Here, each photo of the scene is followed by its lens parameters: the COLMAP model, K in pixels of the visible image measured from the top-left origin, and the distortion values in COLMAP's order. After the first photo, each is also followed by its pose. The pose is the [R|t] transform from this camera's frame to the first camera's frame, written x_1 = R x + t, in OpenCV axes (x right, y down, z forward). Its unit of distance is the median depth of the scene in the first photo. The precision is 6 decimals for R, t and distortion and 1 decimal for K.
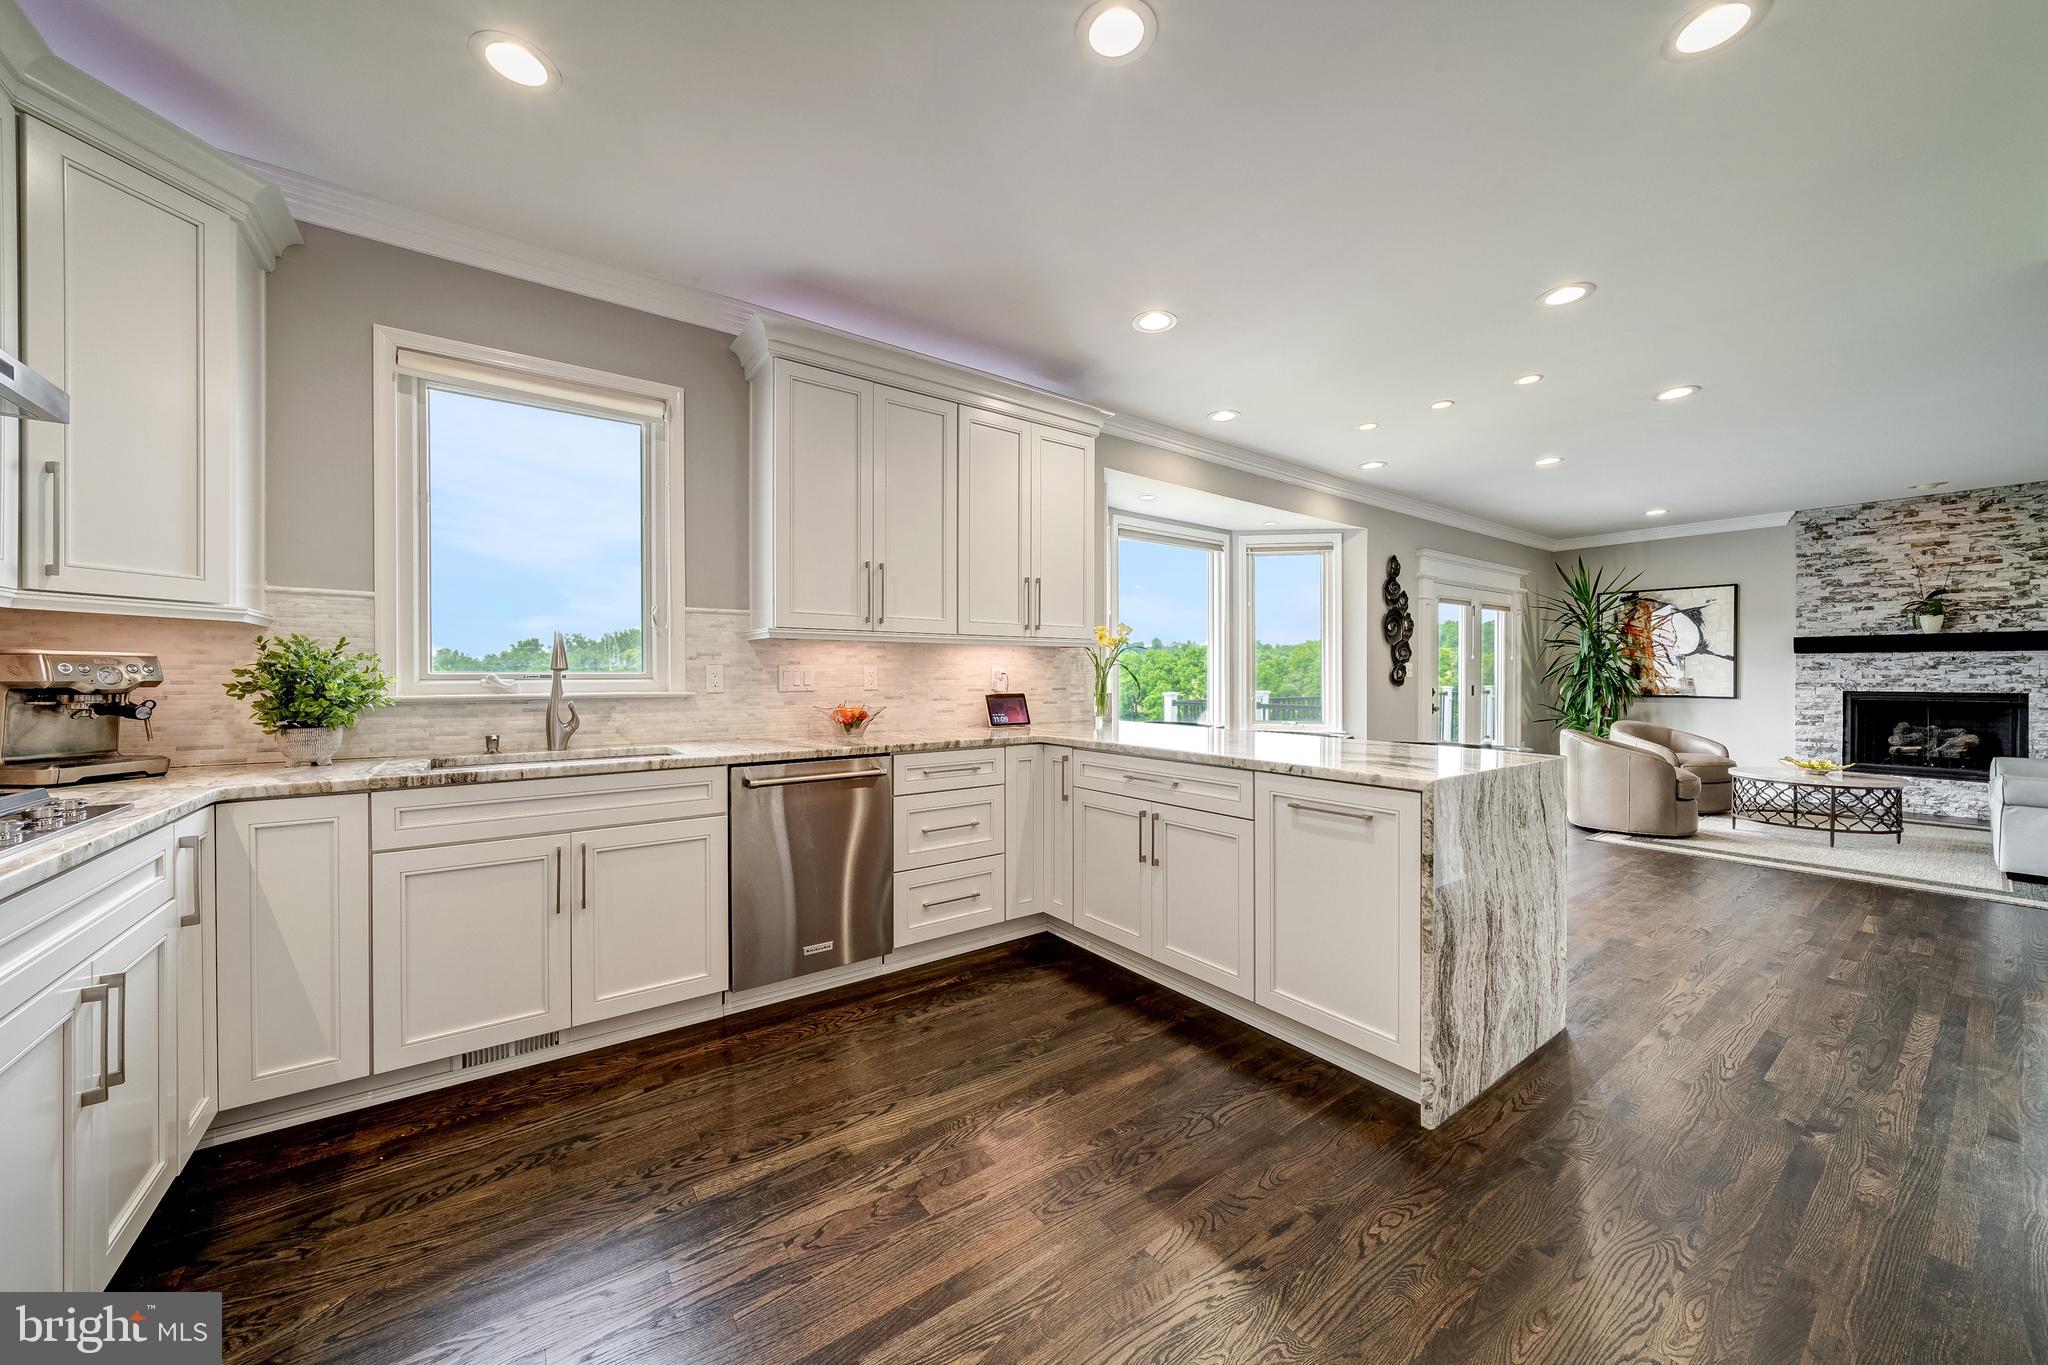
lens RADIAL K [[734.3, 0, 1039.3], [0, 734.3, 676.8], [0, 0, 1]] dist [-0.008081, 0.000503]
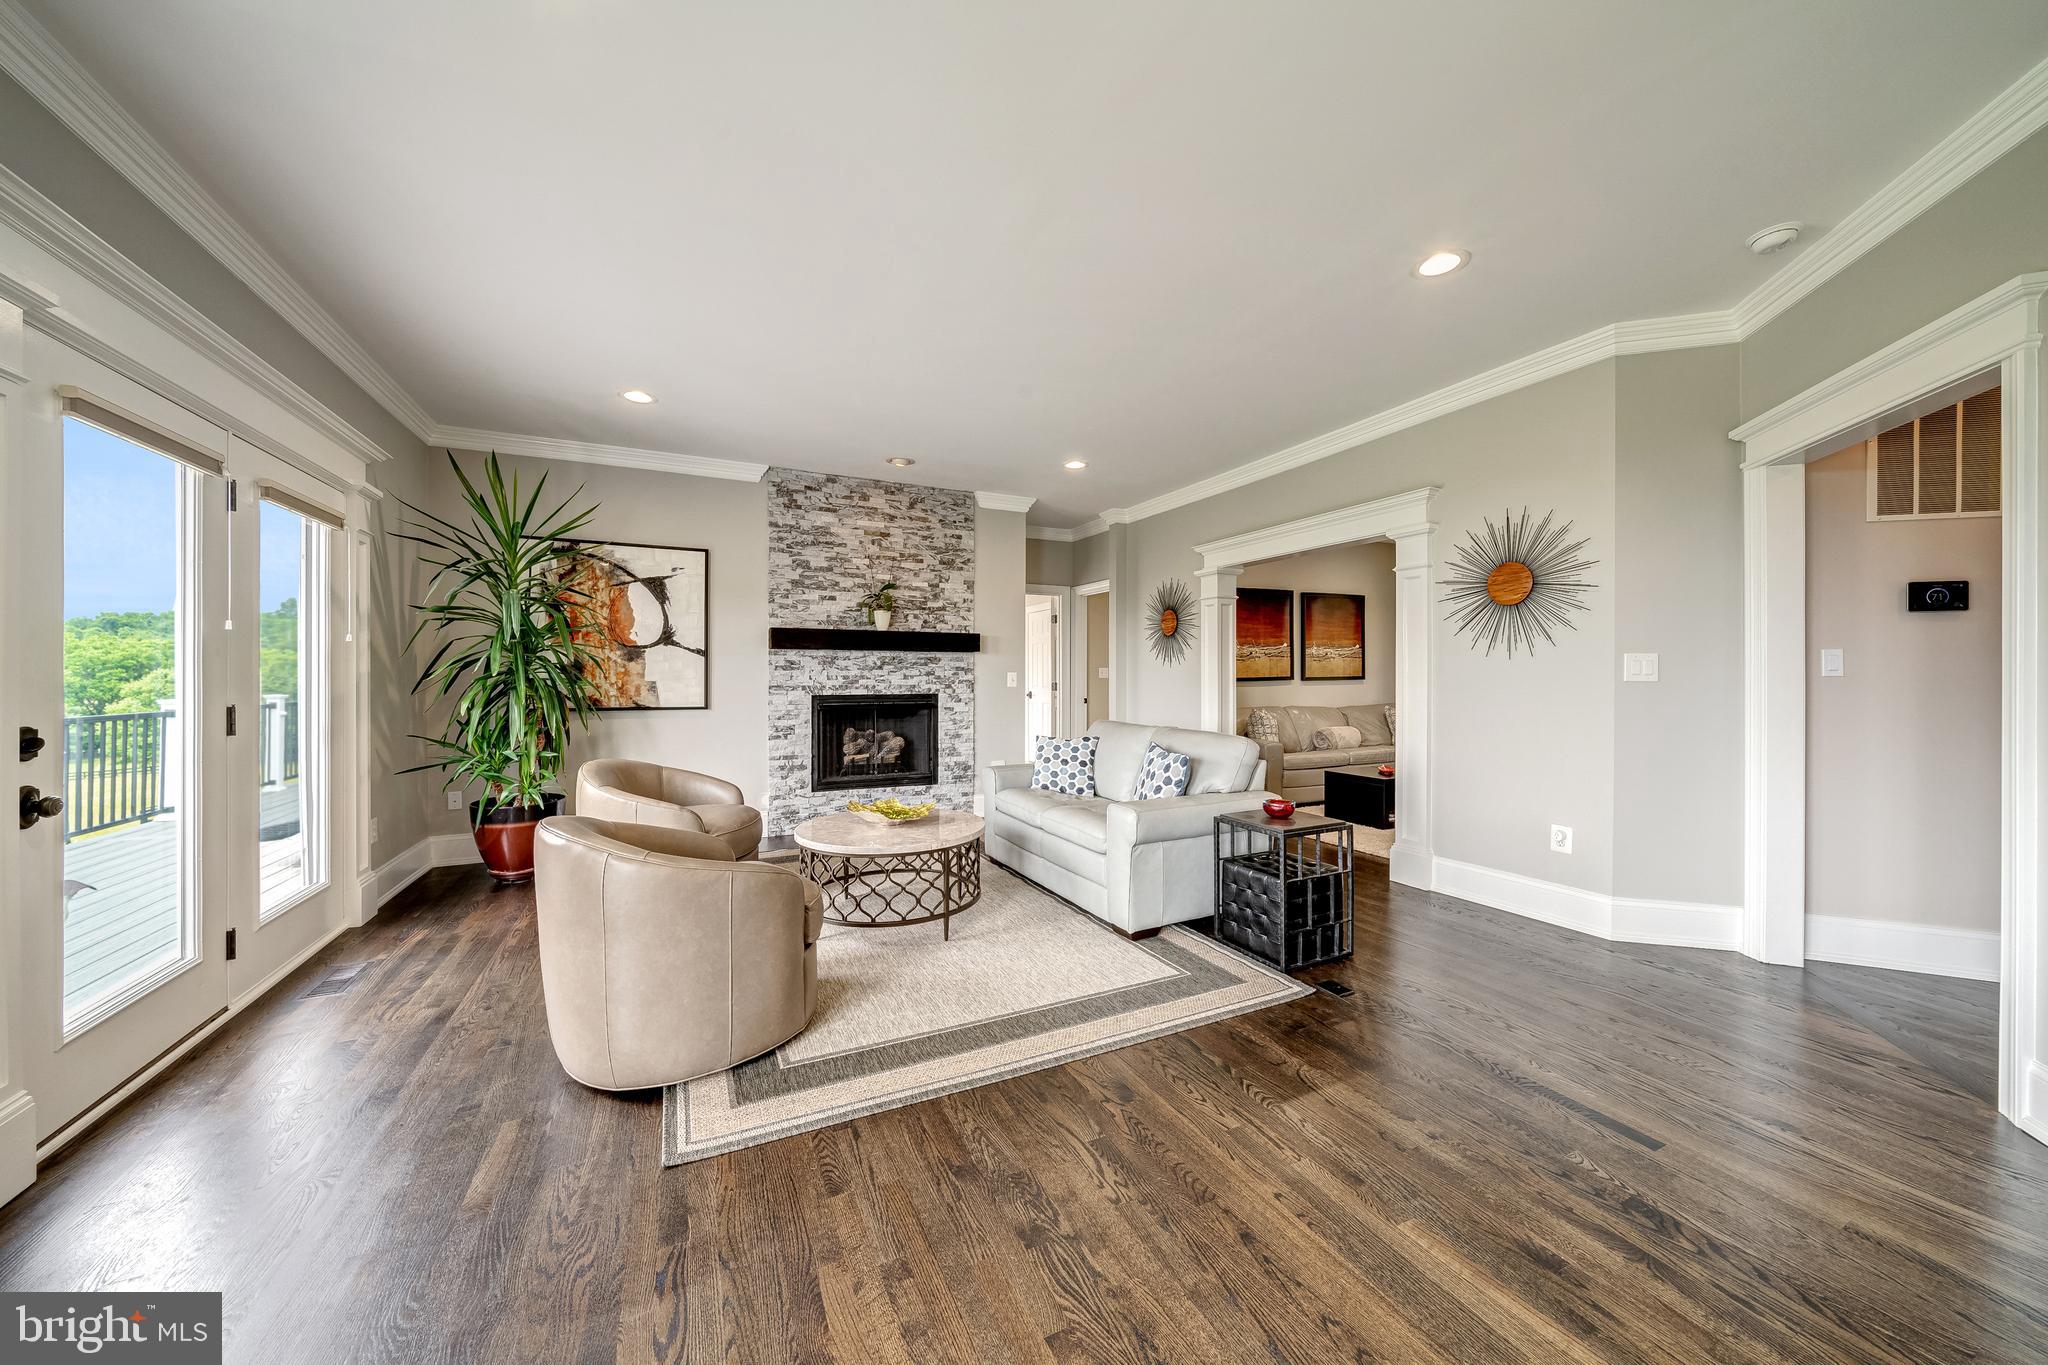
lens RADIAL K [[684.6, 0, 997.9], [0, 684.6, 678.3], [0, 0, 1]] dist [0.001055, 0.000050]
pose [[0.195673, -0.003422, 0.980663, 0.392255], [0.003650, 0.999990, 0.002761, -0.001255], [-0.980662, 0.003039, 0.195683, 0.660002]]
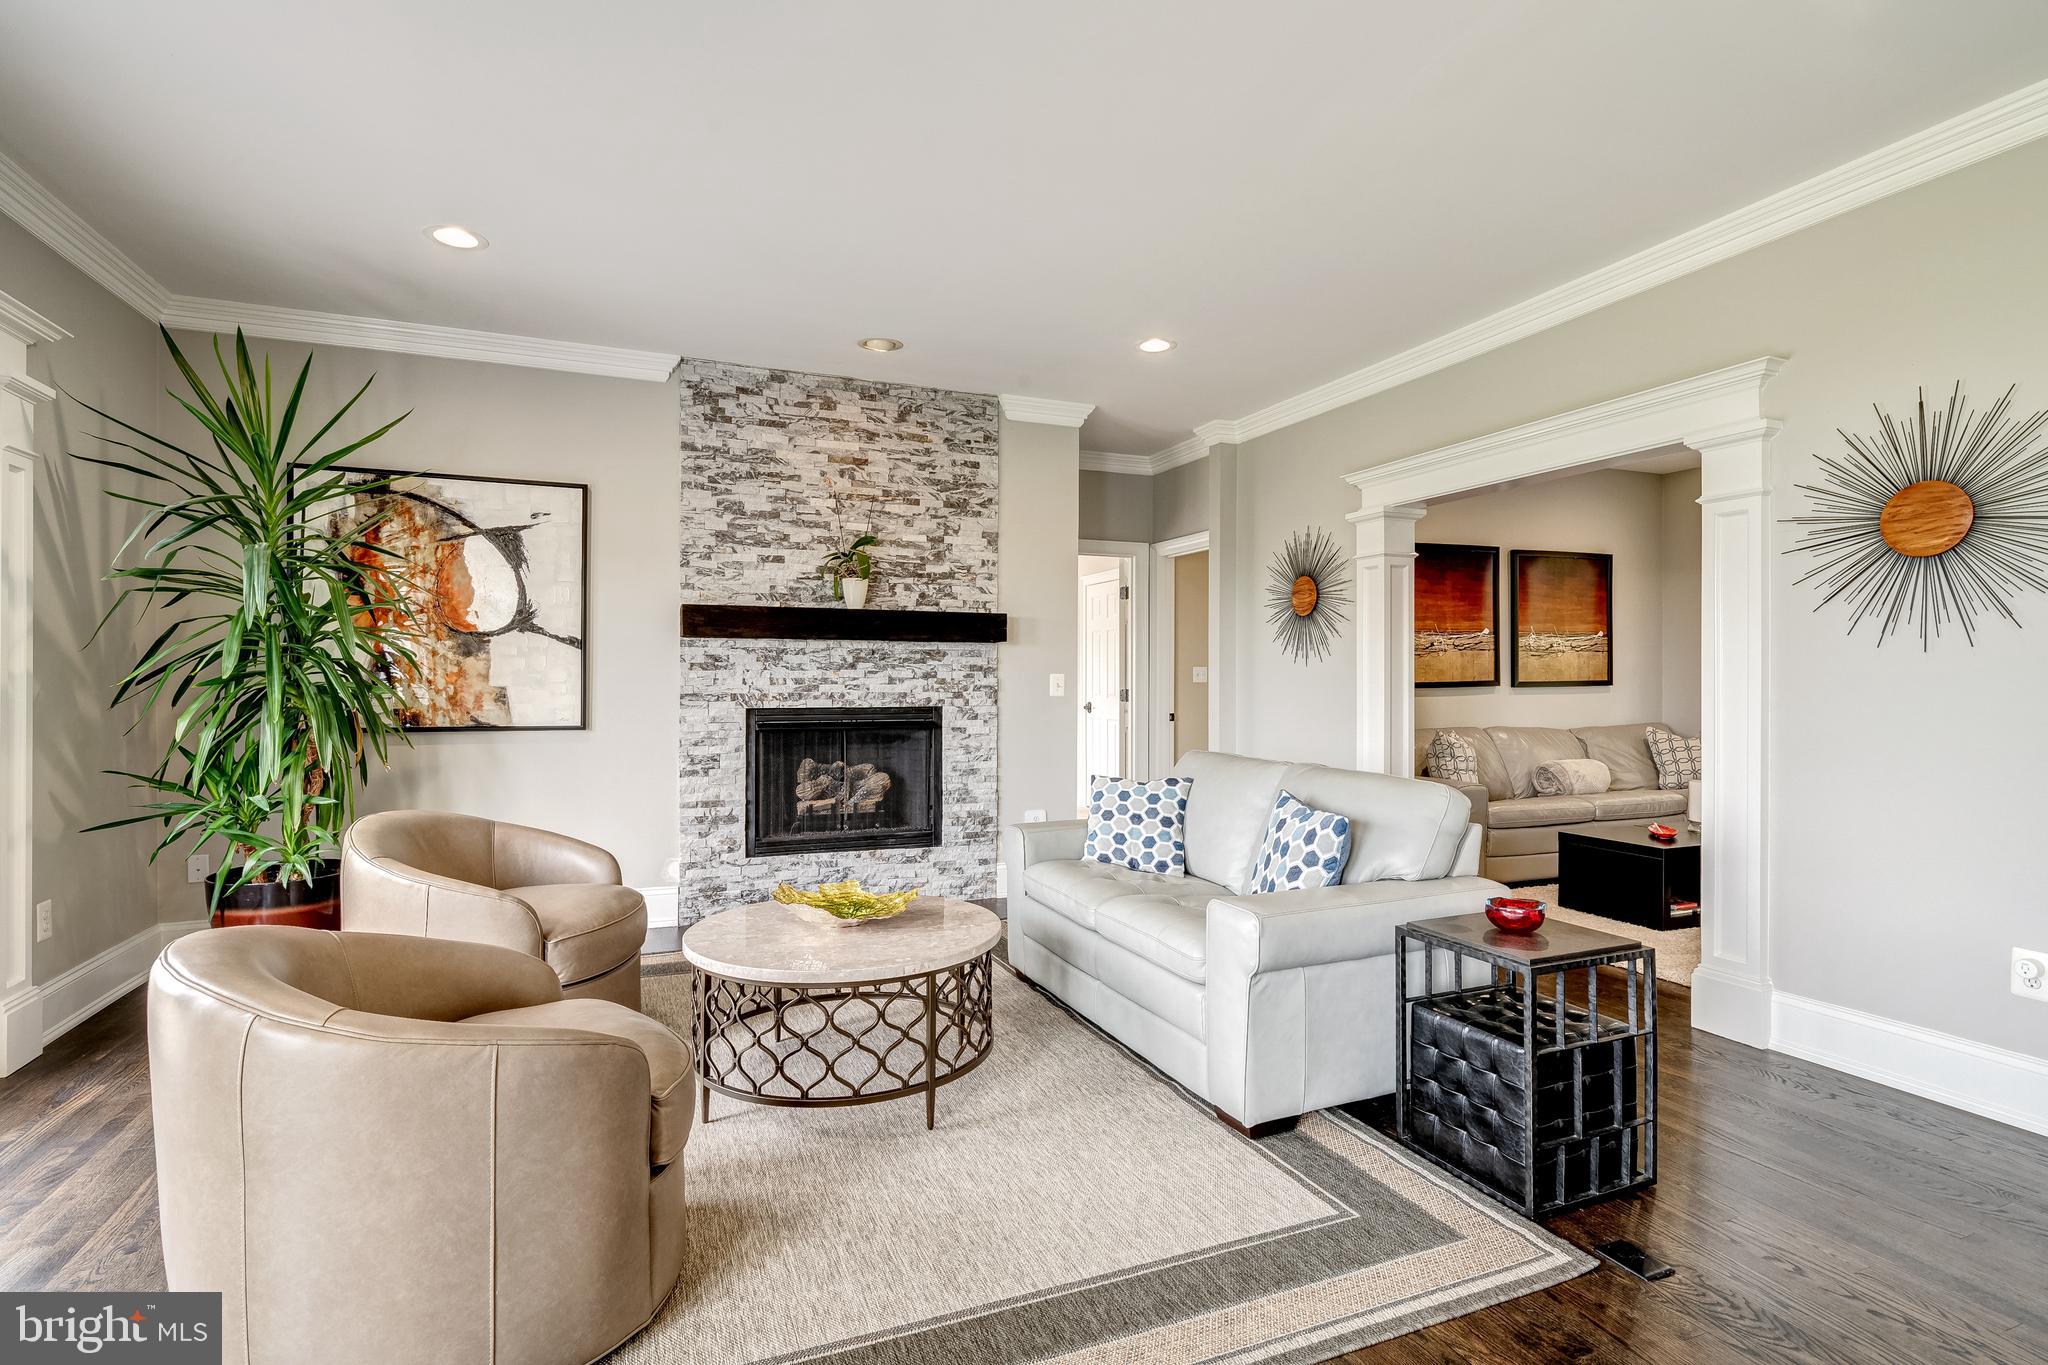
lens RADIAL K [[946.9, 0, 992.8], [0, 946.9, 677.5], [0, 0, 1]] dist [0.003173, 0.000378]
pose [[0.255468, 0.001587, 0.966816, 0.487004], [0.002073, 0.999995, -0.002189, -0.001674], [-0.966815, 0.002563, 0.255464, 0.664880]]
